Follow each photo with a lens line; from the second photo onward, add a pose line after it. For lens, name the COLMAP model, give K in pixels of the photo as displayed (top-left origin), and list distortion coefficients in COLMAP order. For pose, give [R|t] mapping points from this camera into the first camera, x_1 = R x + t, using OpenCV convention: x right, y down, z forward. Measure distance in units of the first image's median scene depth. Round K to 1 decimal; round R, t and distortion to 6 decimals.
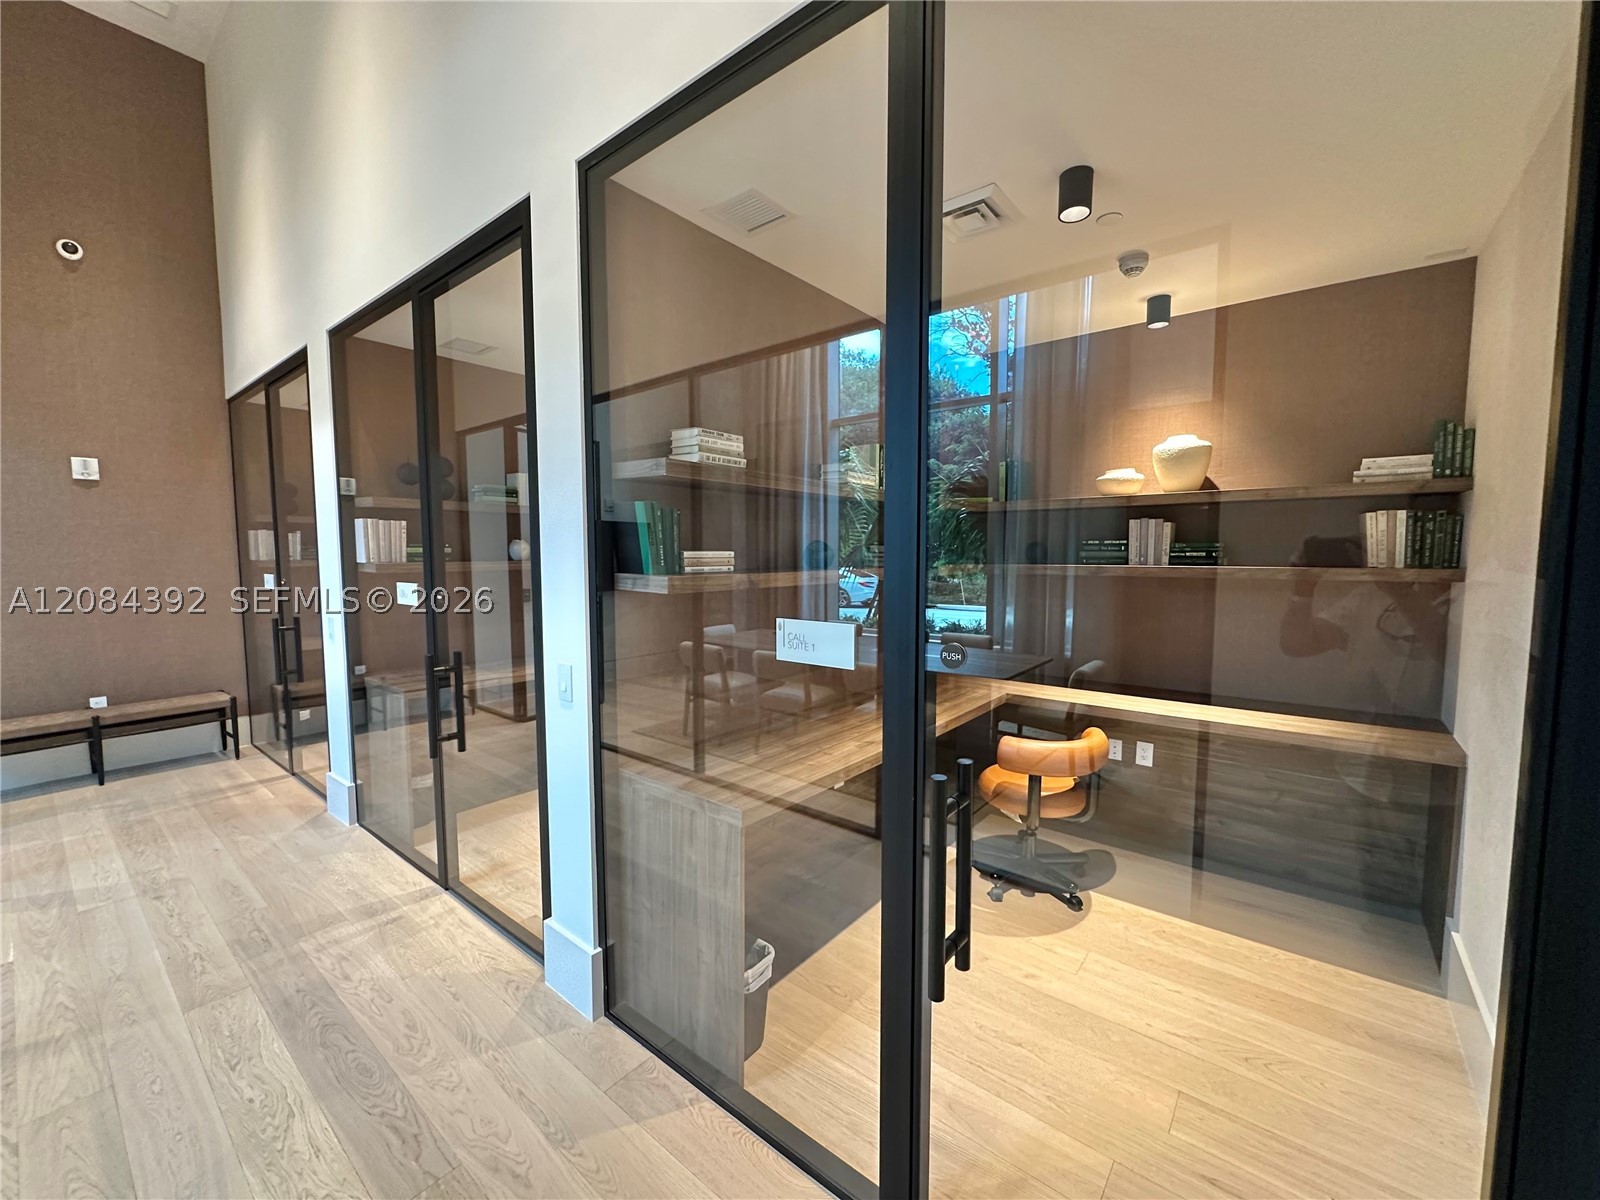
lens RADIAL K [[644.0, 0, 800.0], [0, 644.0, 600.0], [0, 0, 1]] dist [-0.001419, -0.000090]
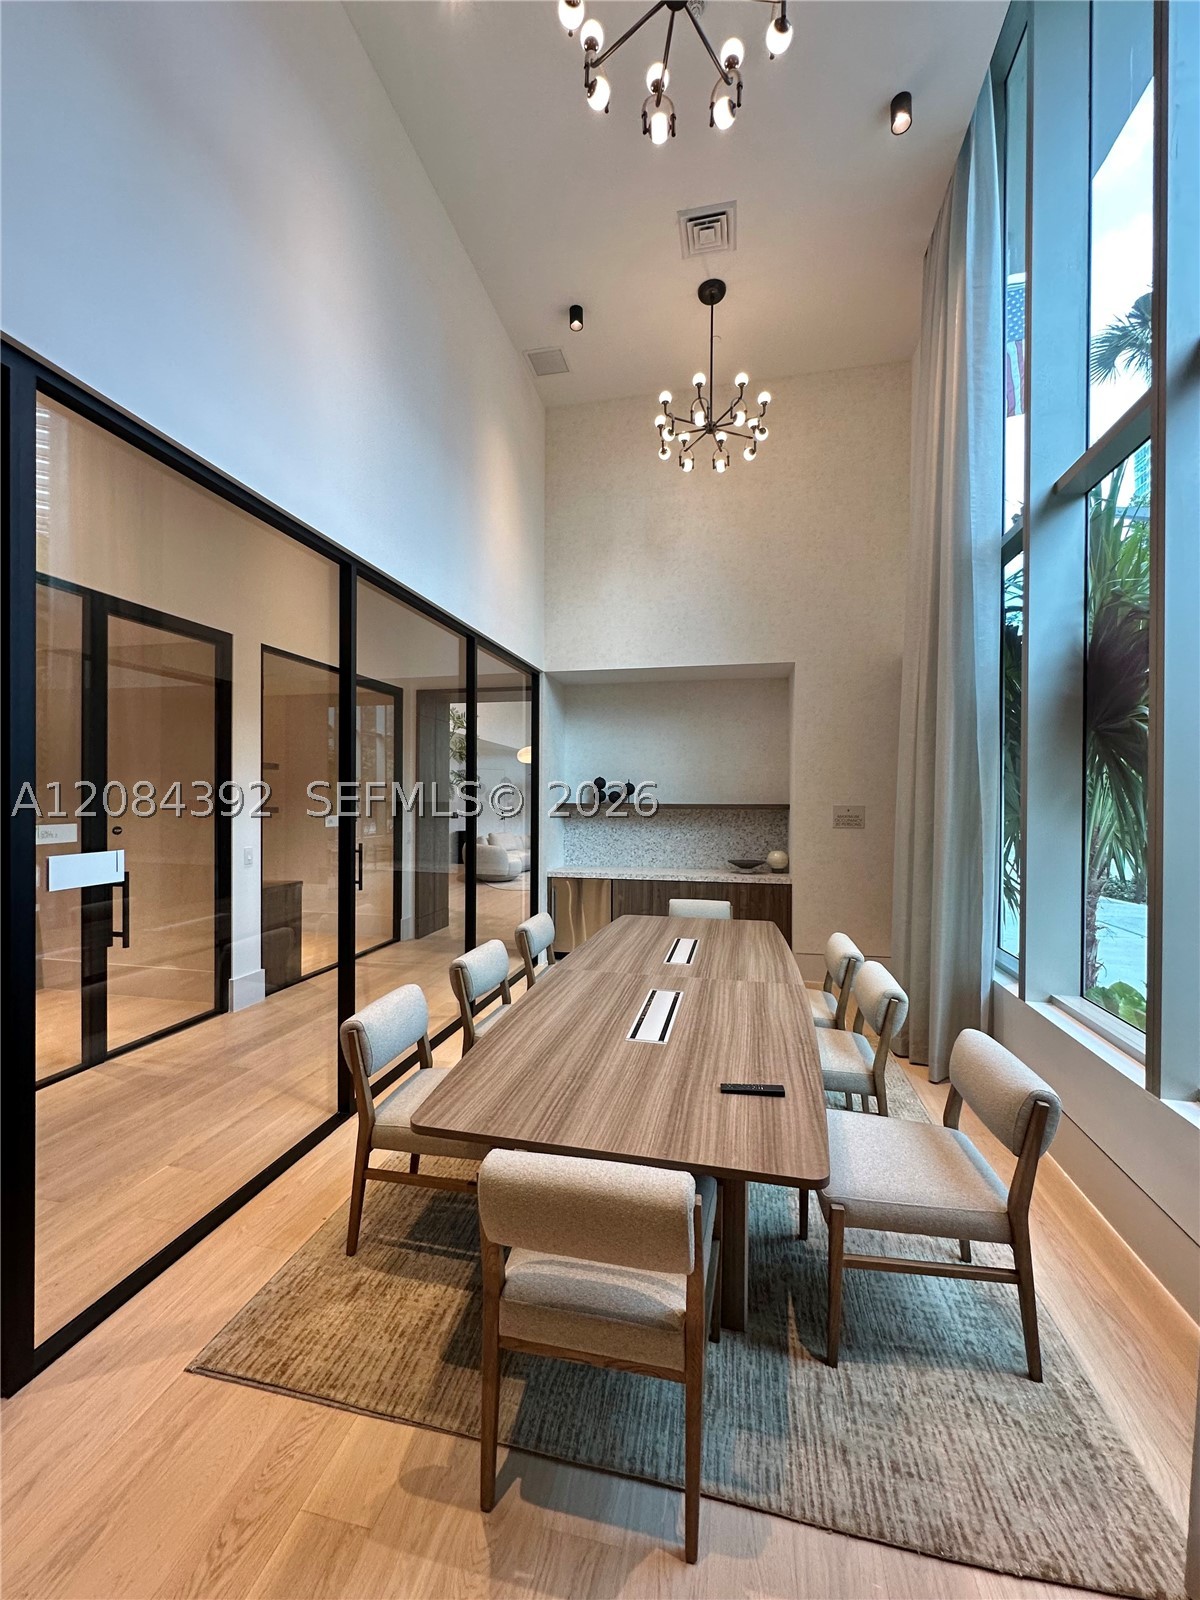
lens RADIAL K [[644.0, 0, 600.0], [0, 644.0, 800.0], [0, 0, 1]] dist [-0.001419, -0.000090]
pose [[-0.439465, -0.005913, 0.898240, -2.832451], [0.060474, 0.997515, 0.036153, -0.070845], [-0.896222, 0.070208, -0.438015, 0.854278]]
